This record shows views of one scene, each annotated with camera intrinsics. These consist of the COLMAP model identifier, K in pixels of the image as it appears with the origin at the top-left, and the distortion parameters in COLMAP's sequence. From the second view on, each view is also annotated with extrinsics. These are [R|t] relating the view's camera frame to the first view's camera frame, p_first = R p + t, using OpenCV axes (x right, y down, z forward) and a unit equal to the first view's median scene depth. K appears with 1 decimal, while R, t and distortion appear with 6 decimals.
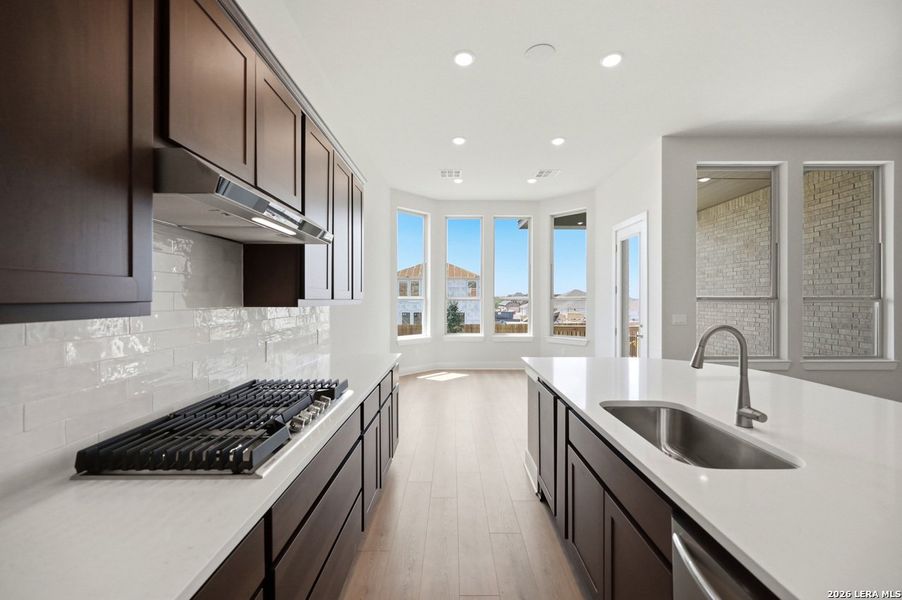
lens RADIAL K [[362.5, 0, 453.0], [0, 362.5, 295.1], [0, 0, 1]] dist [-0.000064, -0.000022]
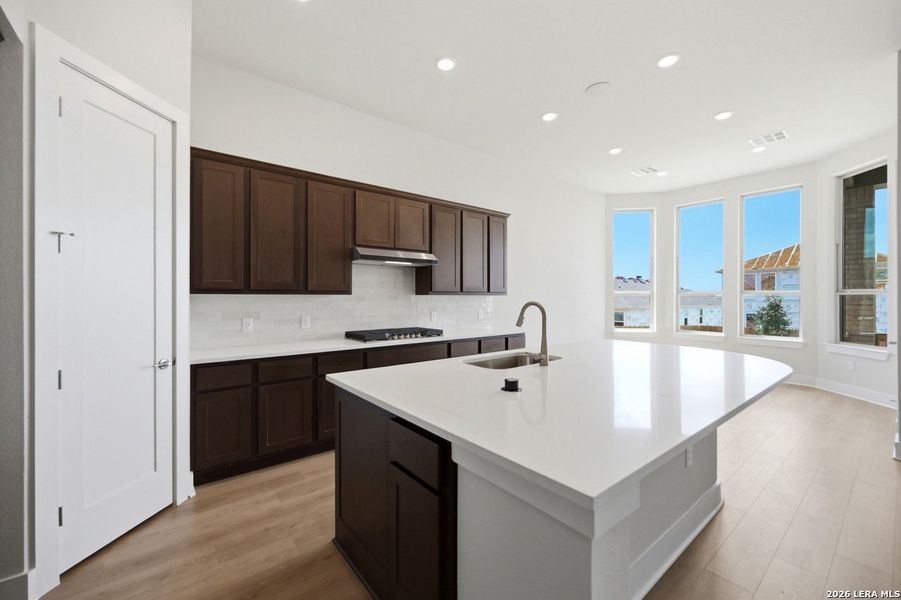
lens RADIAL K [[359.1, 0, 450.8], [0, 359.1, 295.0], [0, 0, 1]] dist [-0.000807, -0.000504]
pose [[0.620537, -0.004075, -0.784167, 0.355670], [0.007176, 0.999974, 0.000483, 0.009663], [0.784144, -0.005927, 0.620550, -0.049945]]
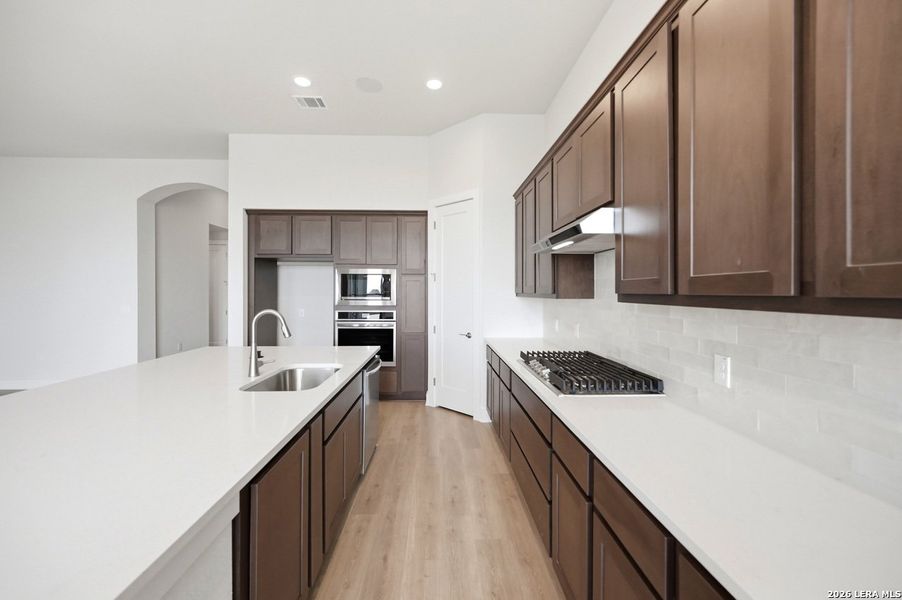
lens RADIAL K [[362.5, 0, 453.0], [0, 362.5, 295.1], [0, 0, 1]] dist [-0.000064, -0.000022]
pose [[-0.999250, 0.001802, -0.038681, -0.000044], [0.001795, 0.999998, 0.000213, 0.004091], [0.038681, 0.000143, -0.999252, 0.522252]]
